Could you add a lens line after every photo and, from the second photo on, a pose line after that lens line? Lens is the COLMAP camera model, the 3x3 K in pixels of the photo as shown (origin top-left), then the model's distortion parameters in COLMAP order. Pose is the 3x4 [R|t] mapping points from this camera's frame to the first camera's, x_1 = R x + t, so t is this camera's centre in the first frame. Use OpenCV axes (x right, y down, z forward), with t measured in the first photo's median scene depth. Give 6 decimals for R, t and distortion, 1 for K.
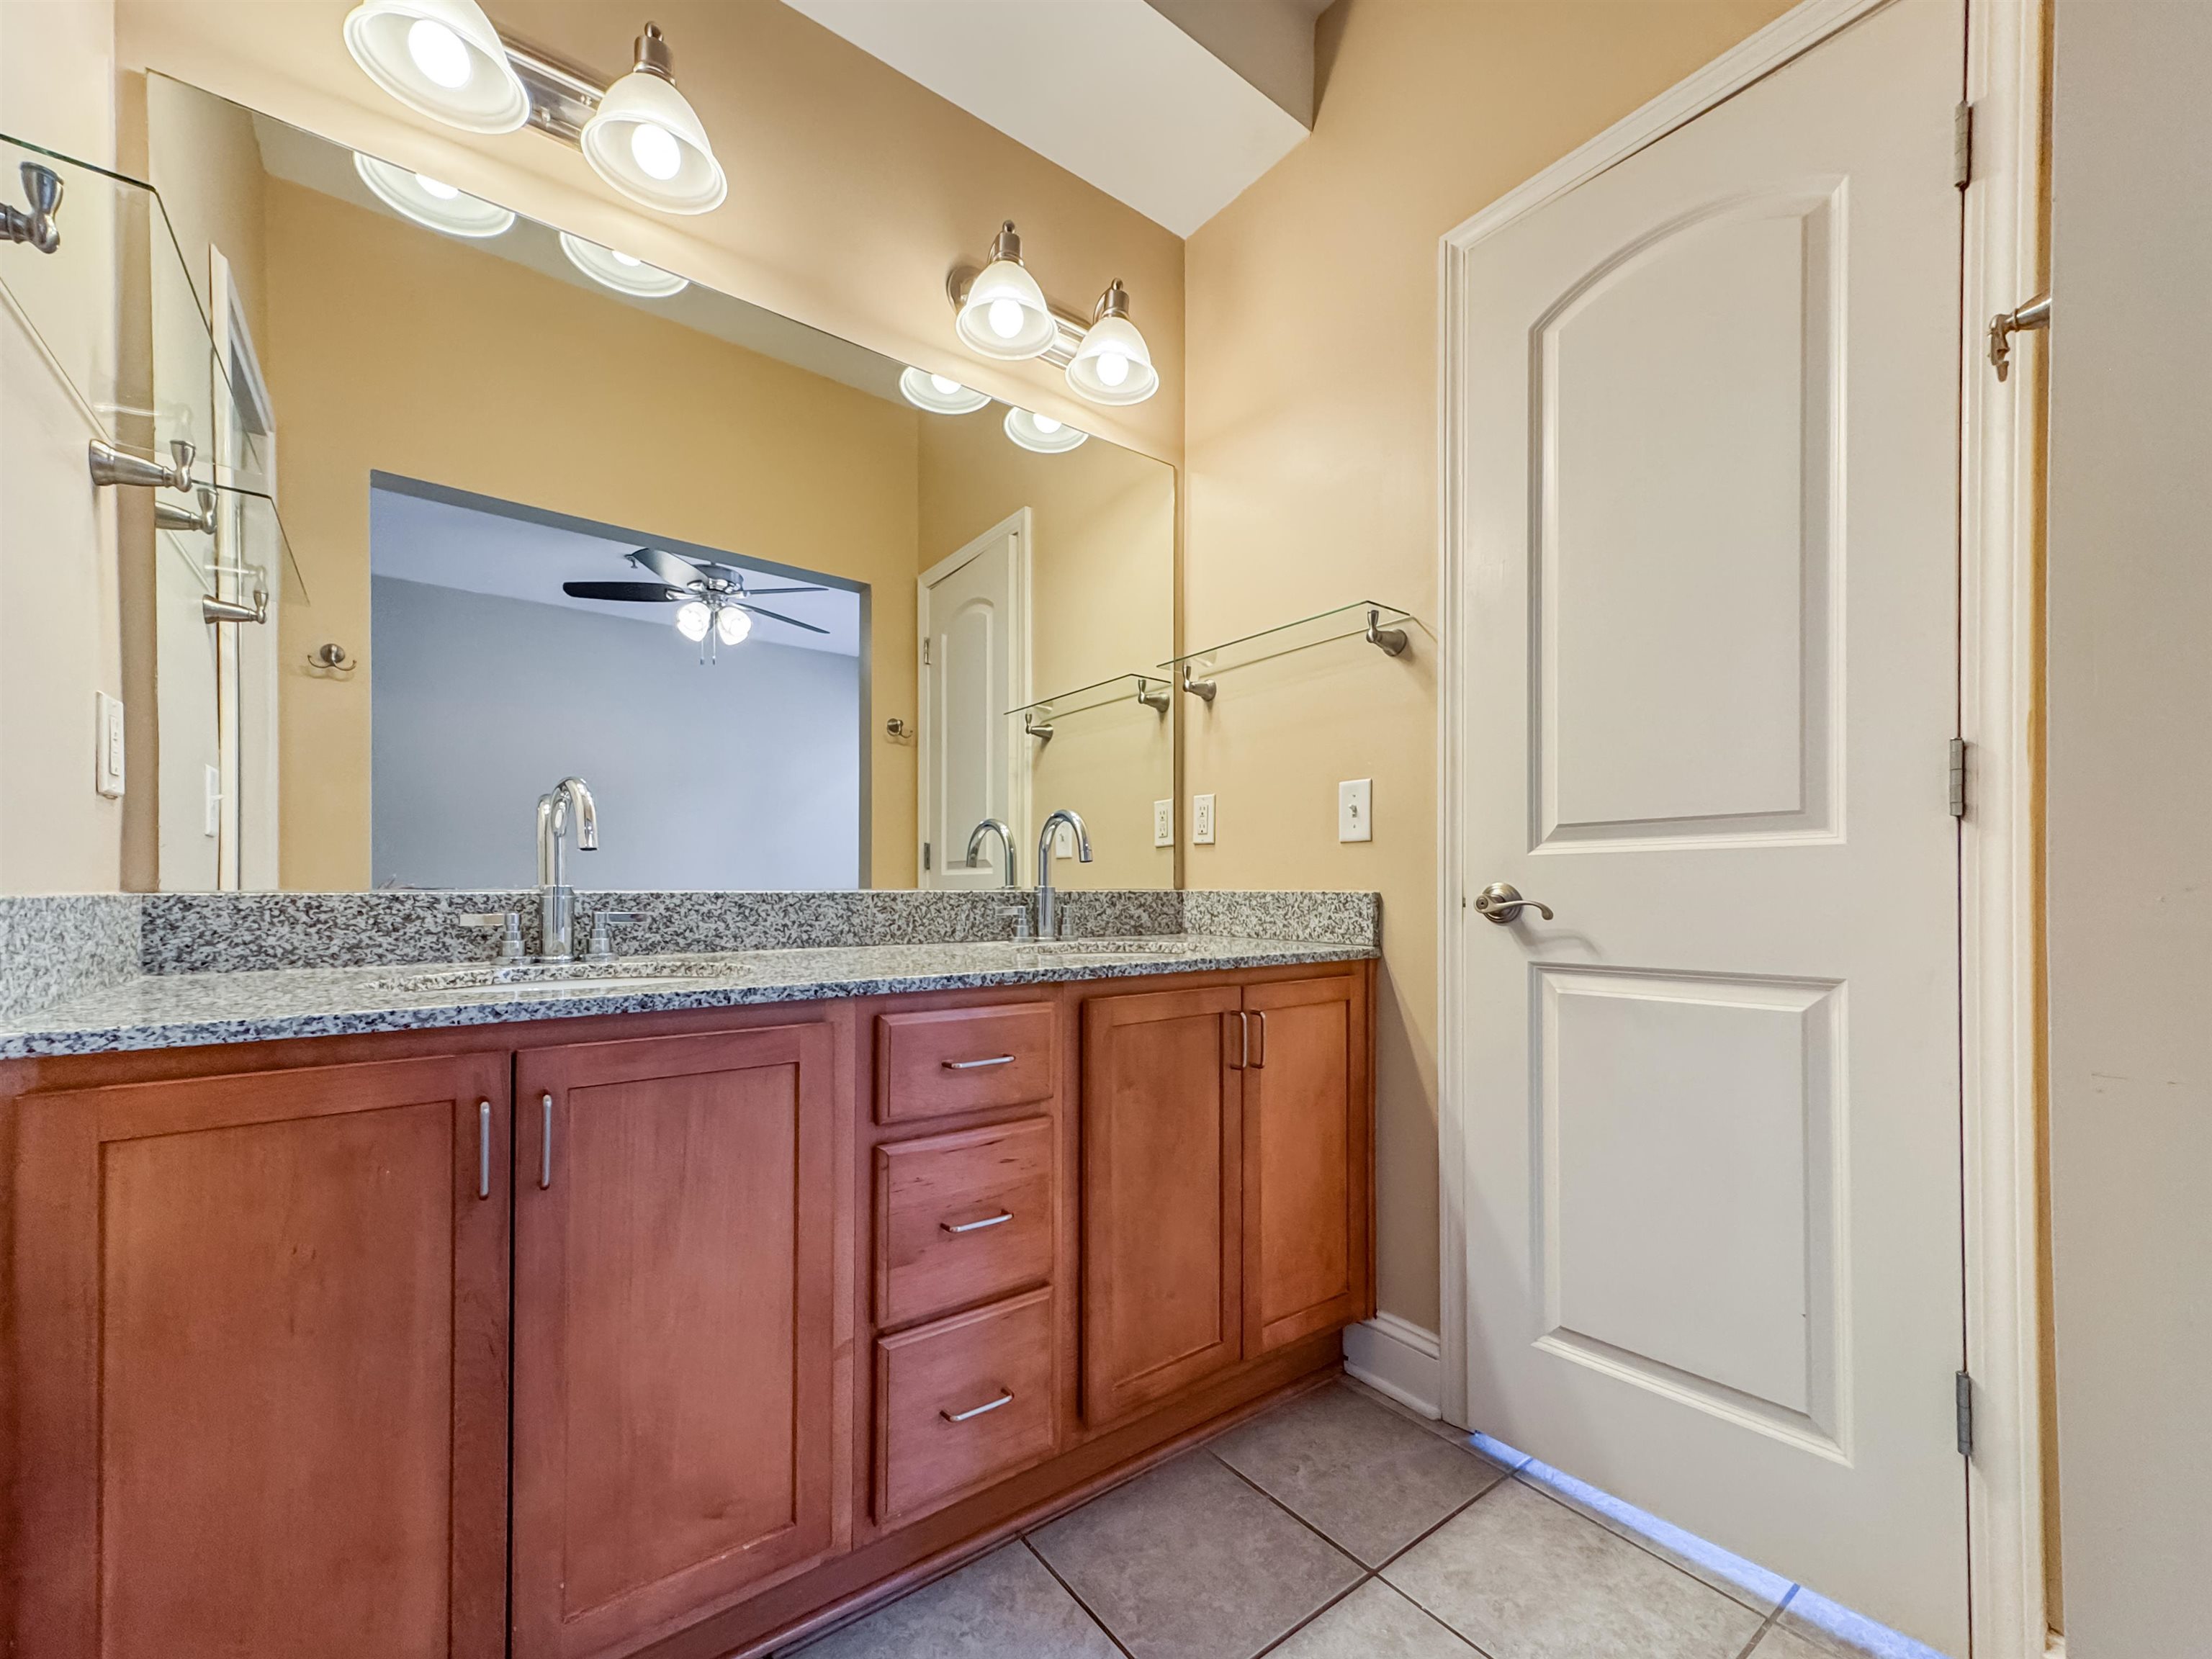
lens RADIAL K [[897.8, 0, 1145.9], [0, 897.8, 897.2], [0, 0, 1]] dist [0.012899, -0.000159]
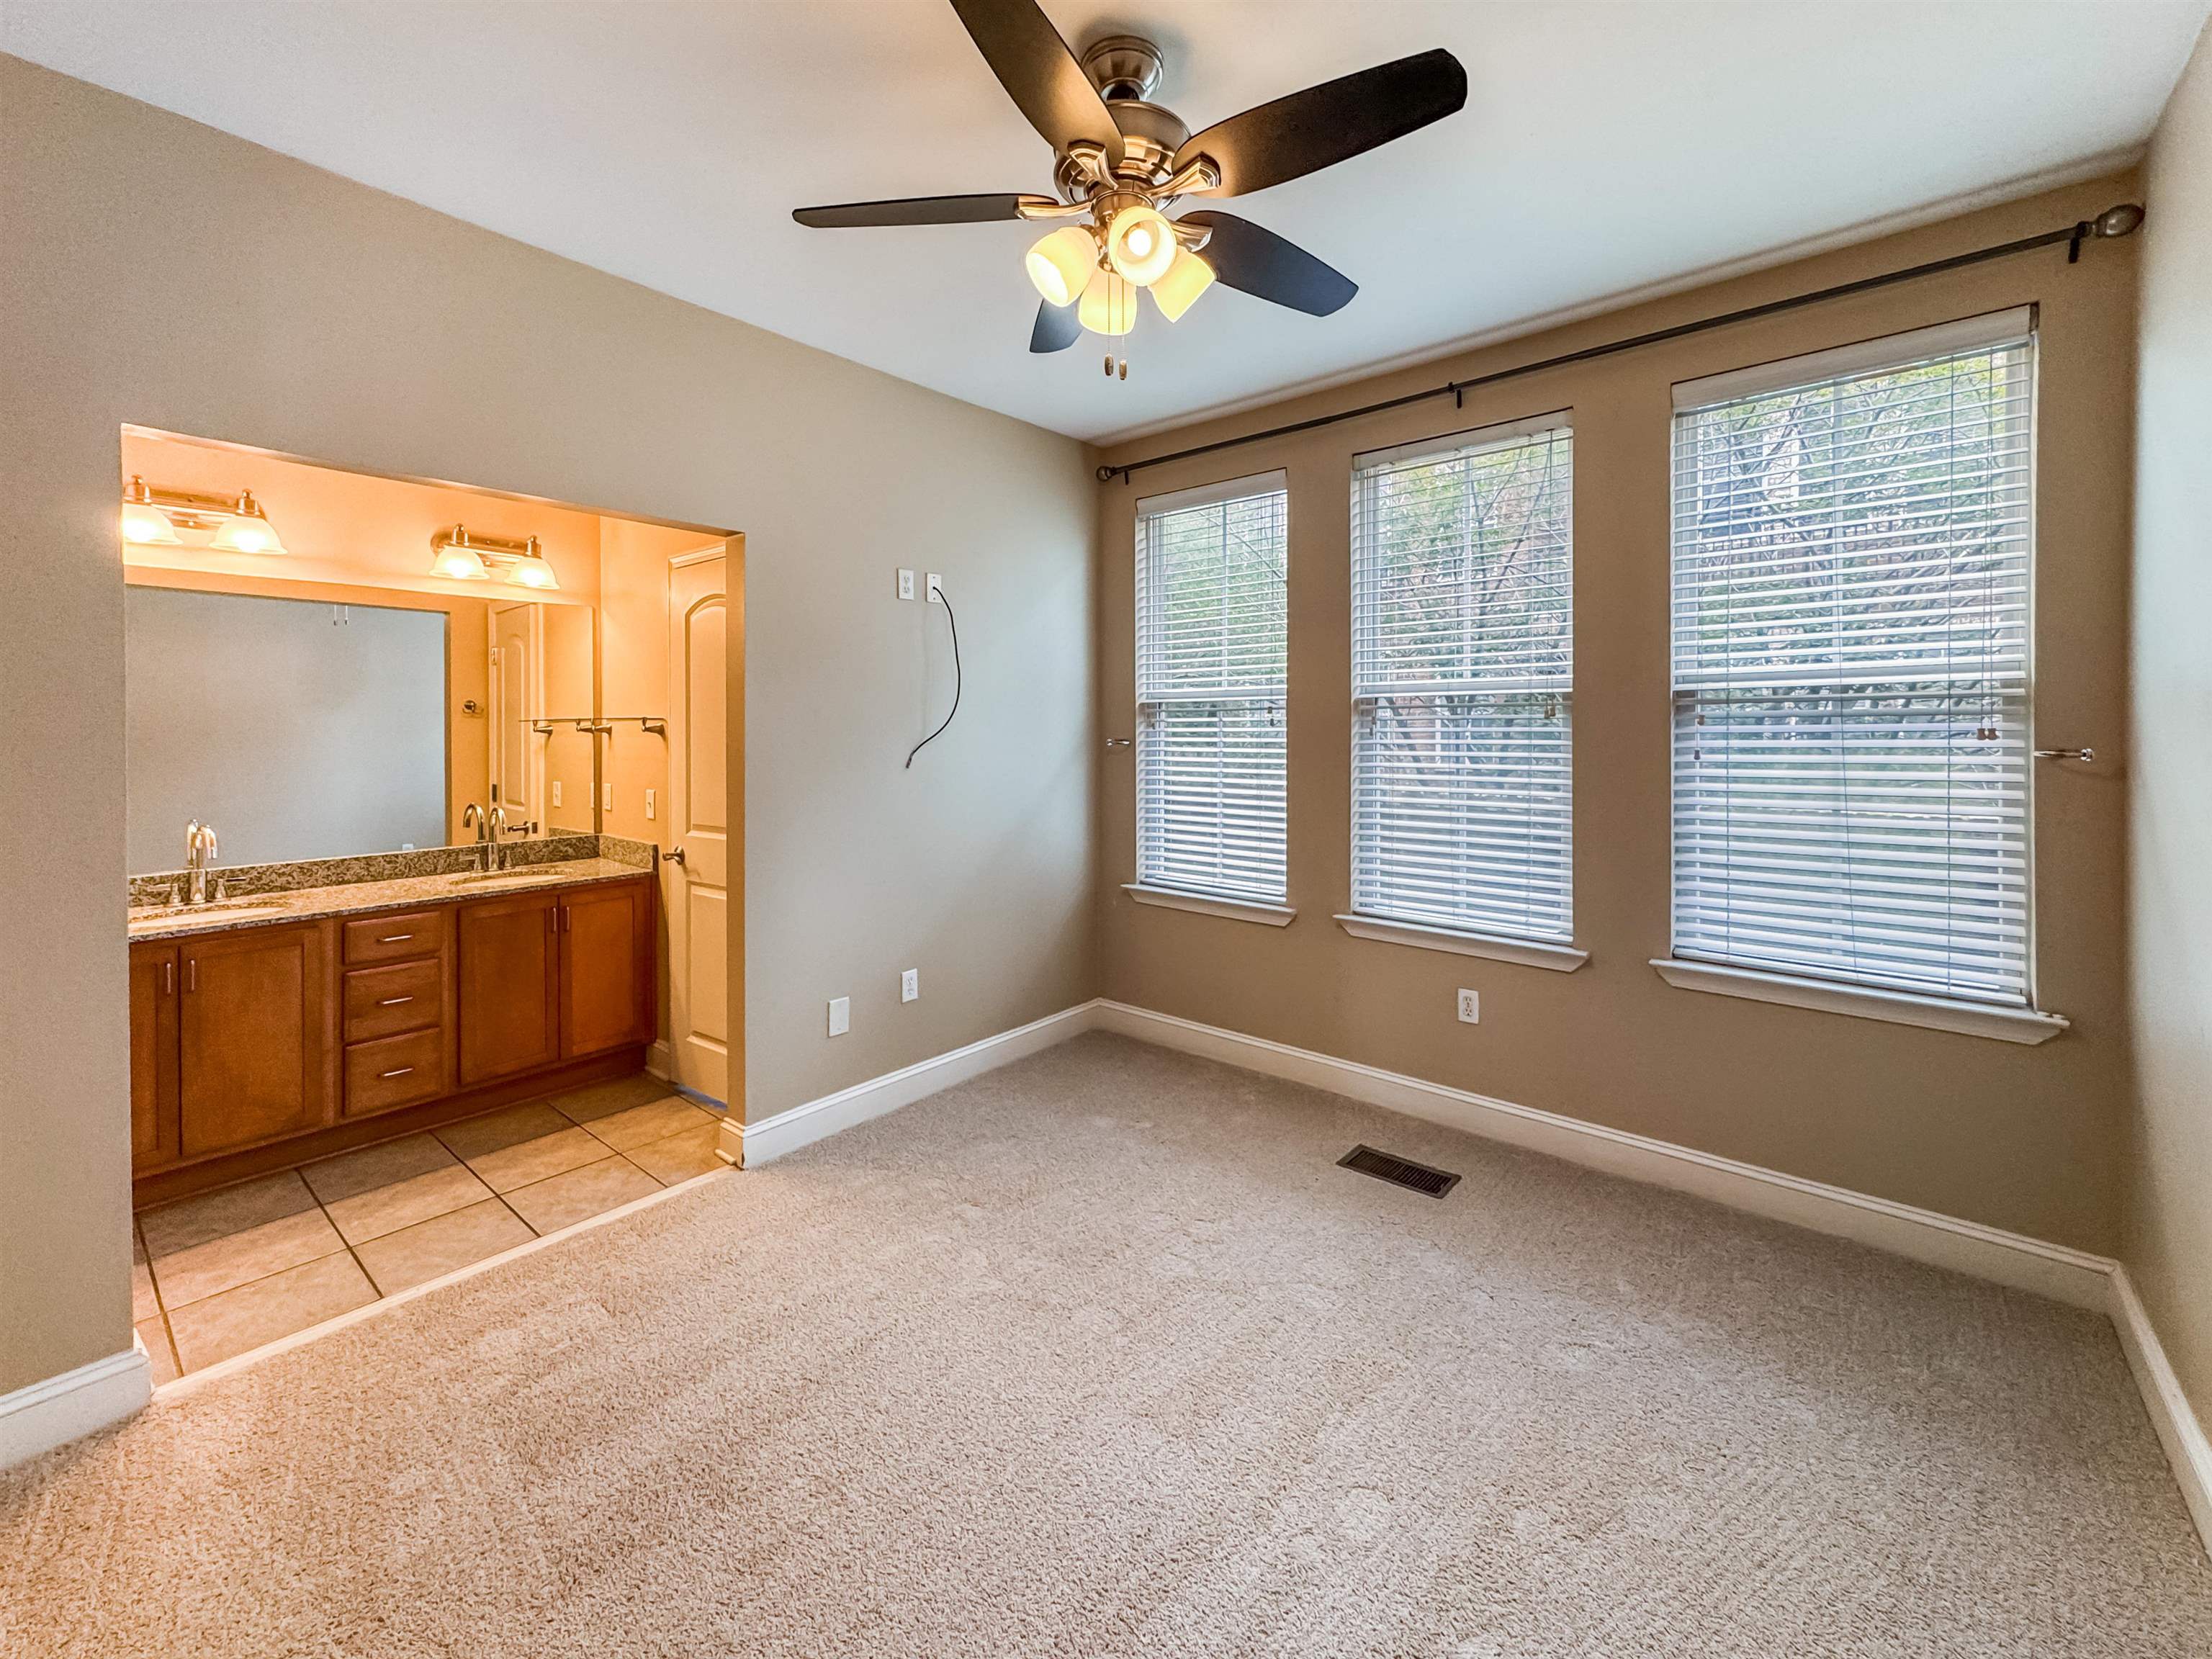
lens RADIAL K [[887.2, 0, 1101.0], [0, 887.2, 740.1], [0, 0, 1]] dist [0.007665, -0.000292]
pose [[0.978549, -0.010697, 0.205735, 0.986457], [0.010079, 0.999941, 0.004051, -0.288918], [-0.205766, -0.001891, 0.978599, -1.478421]]
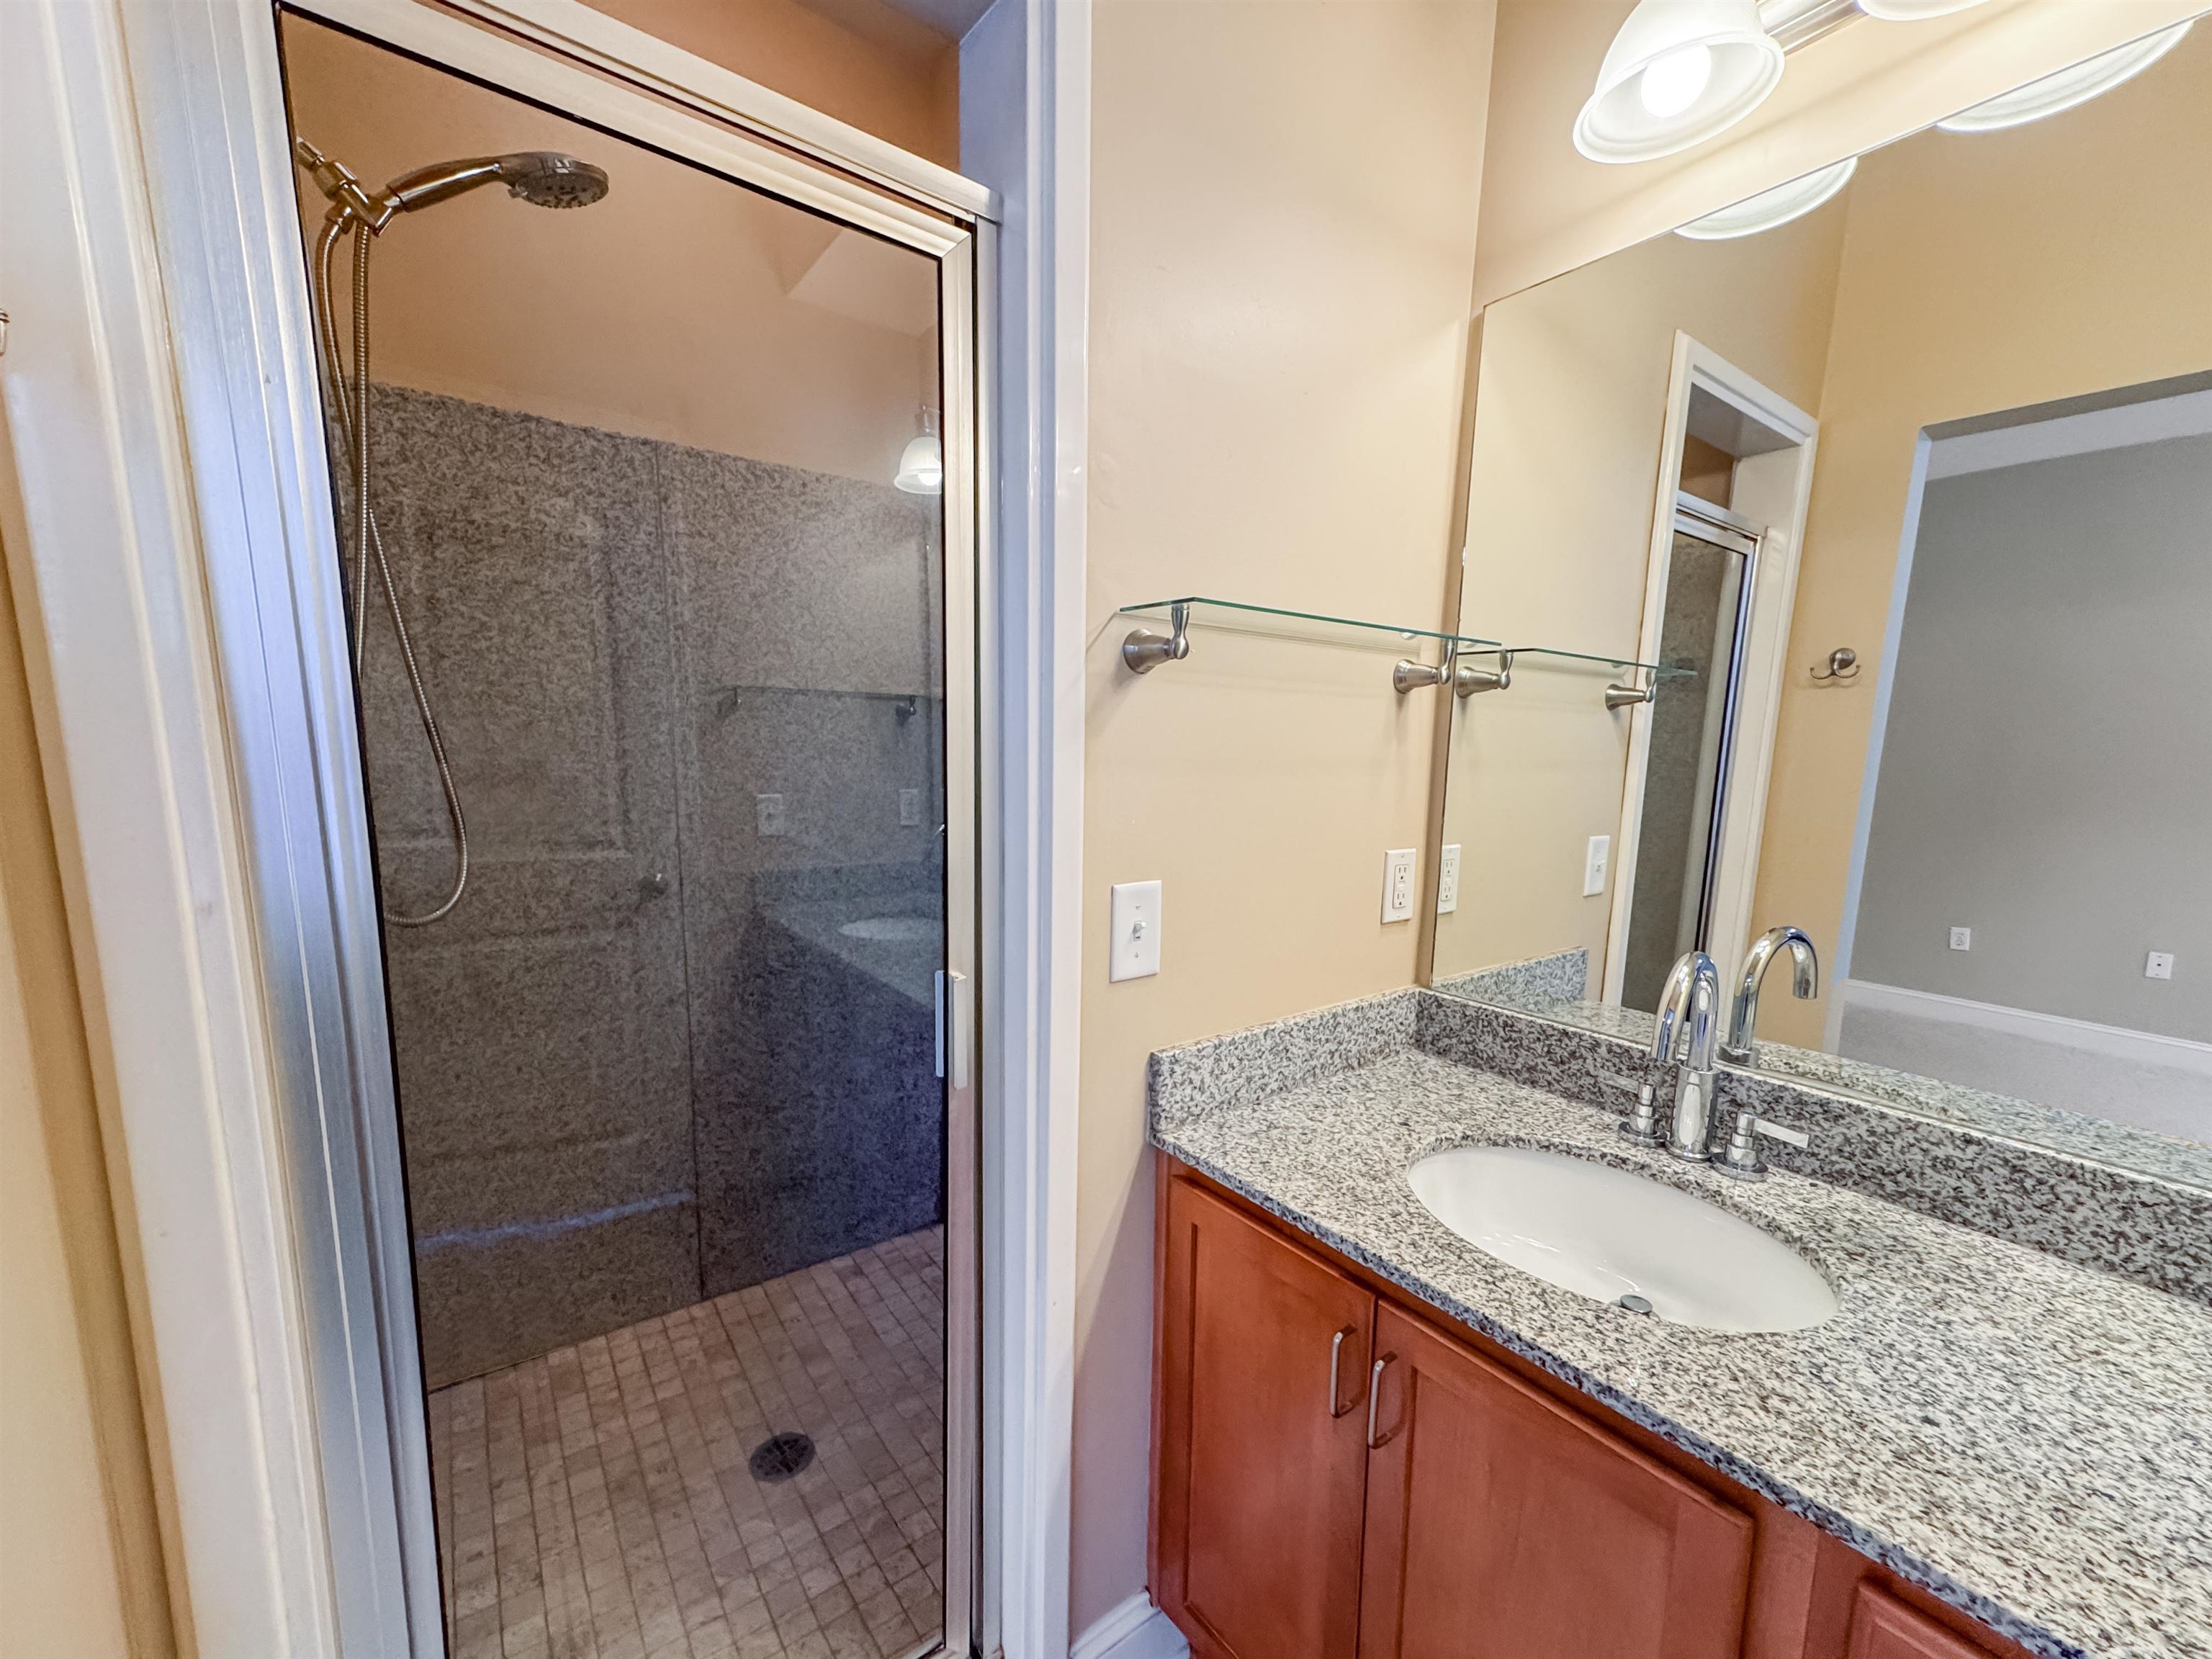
lens RADIAL K [[900.0, 0, 1084.4], [0, 900.0, 876.8], [0, 0, 1]] dist [0.017079, -0.000488]
pose [[-0.036211, 0.145523, -0.988692, 0.145578], [-0.026195, 0.988863, 0.146507, -0.260735], [0.999001, 0.031204, -0.031996, 0.412310]]
